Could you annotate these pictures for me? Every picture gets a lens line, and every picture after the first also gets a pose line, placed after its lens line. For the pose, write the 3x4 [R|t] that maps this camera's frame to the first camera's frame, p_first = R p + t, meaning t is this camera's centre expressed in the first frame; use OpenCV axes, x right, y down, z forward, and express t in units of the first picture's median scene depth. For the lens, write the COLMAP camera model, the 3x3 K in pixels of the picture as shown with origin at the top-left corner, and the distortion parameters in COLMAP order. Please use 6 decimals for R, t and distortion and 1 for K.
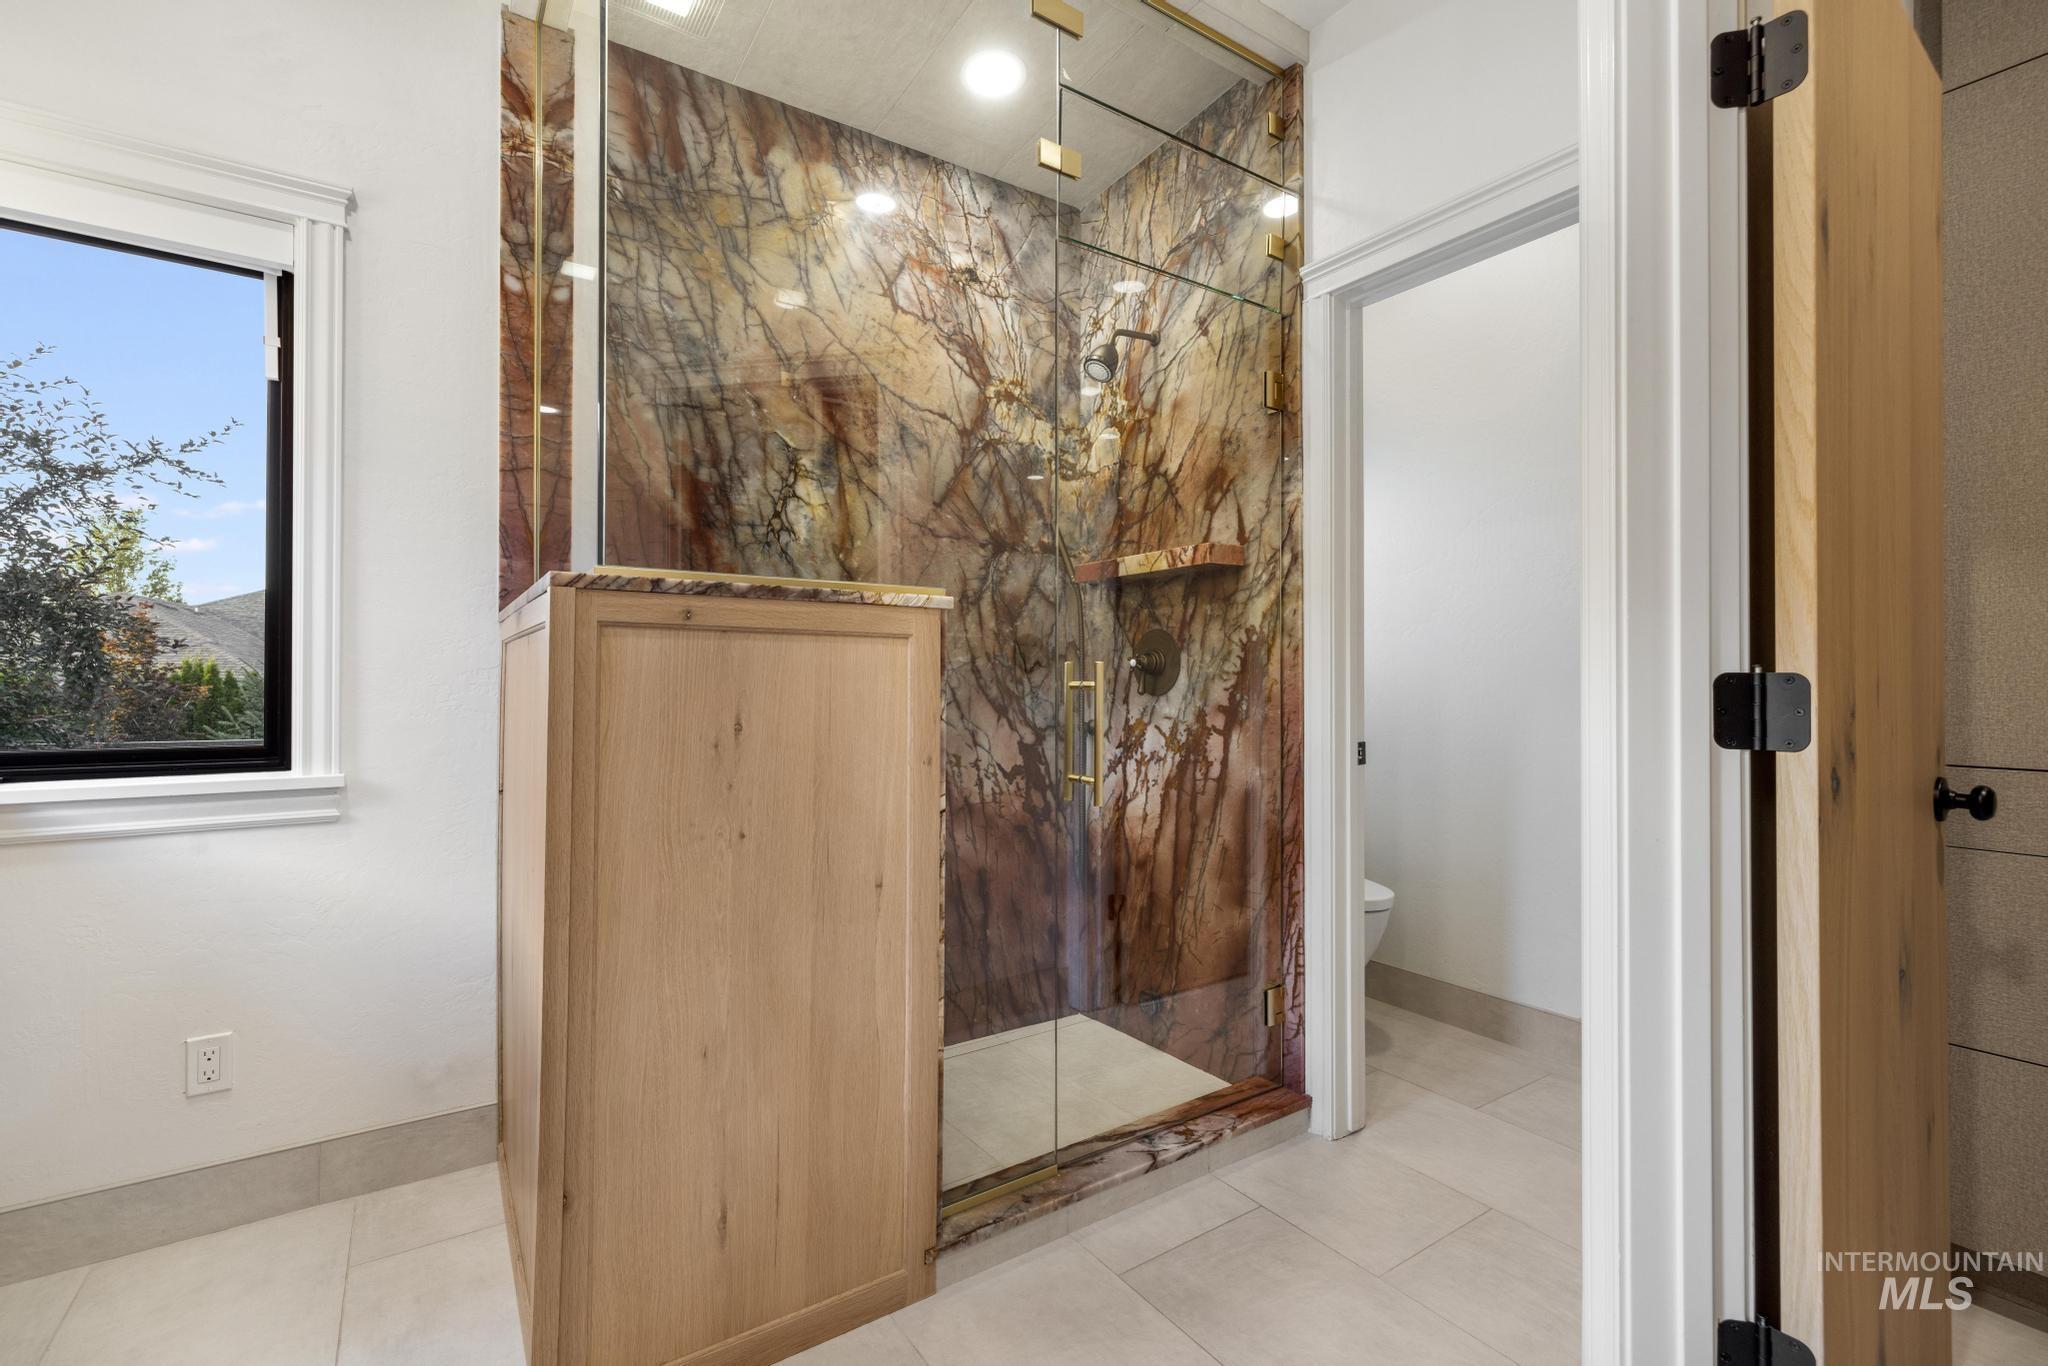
lens RADIAL K [[896.5, 0, 1012.1], [0, 896.5, 677.8], [0, 0, 1]] dist [0.001110, 0.000596]
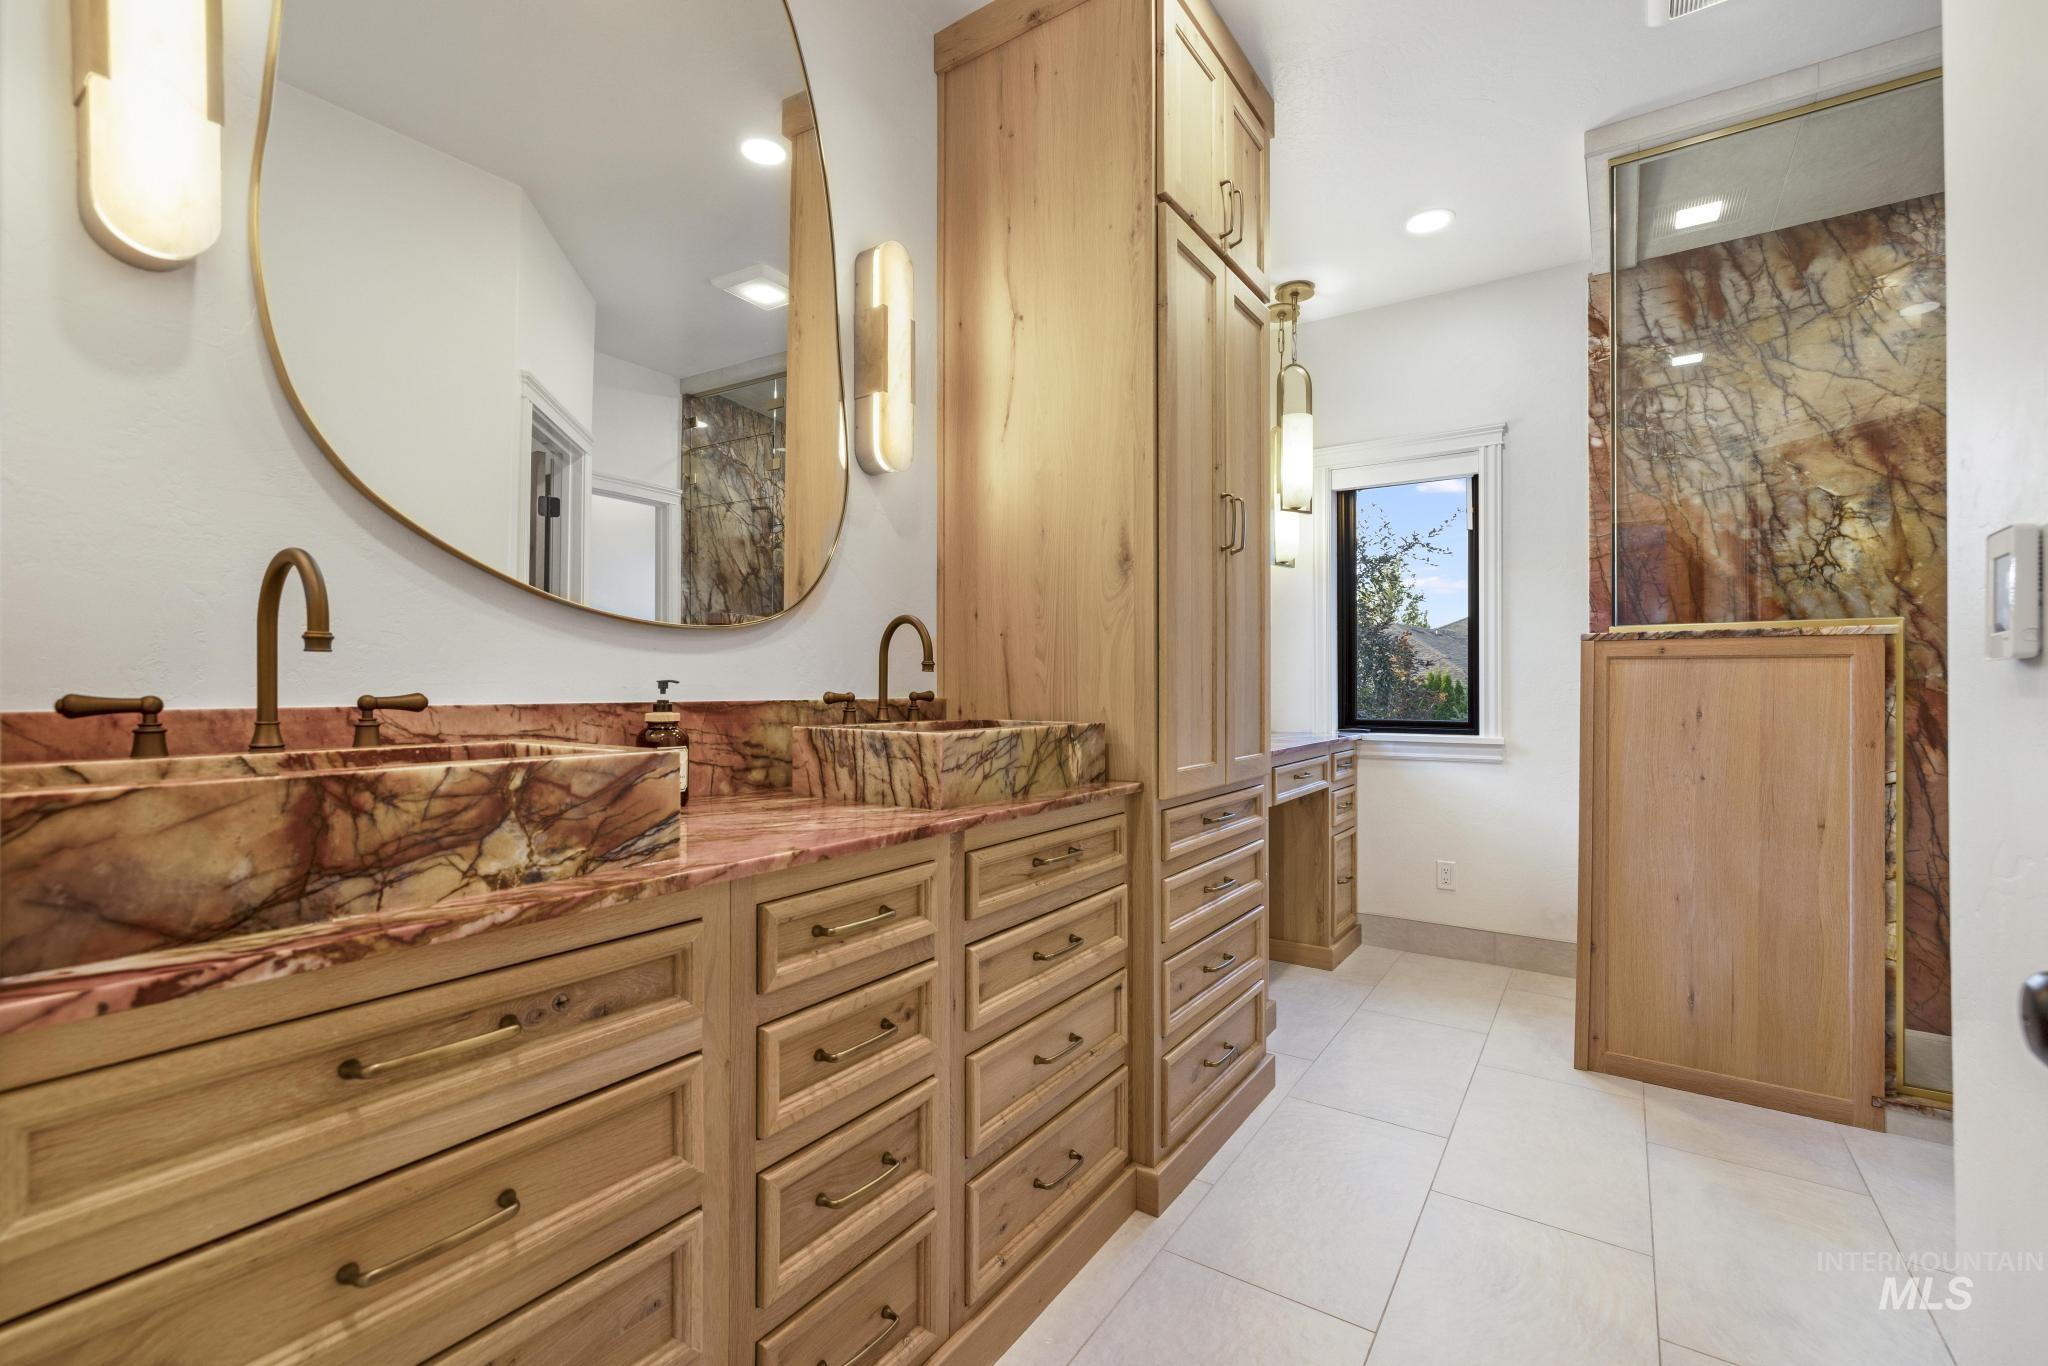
lens RADIAL K [[896.5, 0, 1012.1], [0, 896.5, 677.8], [0, 0, 1]] dist [0.001110, 0.000596]
pose [[0.380617, -0.011214, -0.924665, 0.479594], [0.004085, 0.999937, -0.010445, -0.001067], [0.924724, 0.000198, 0.380639, -0.531263]]
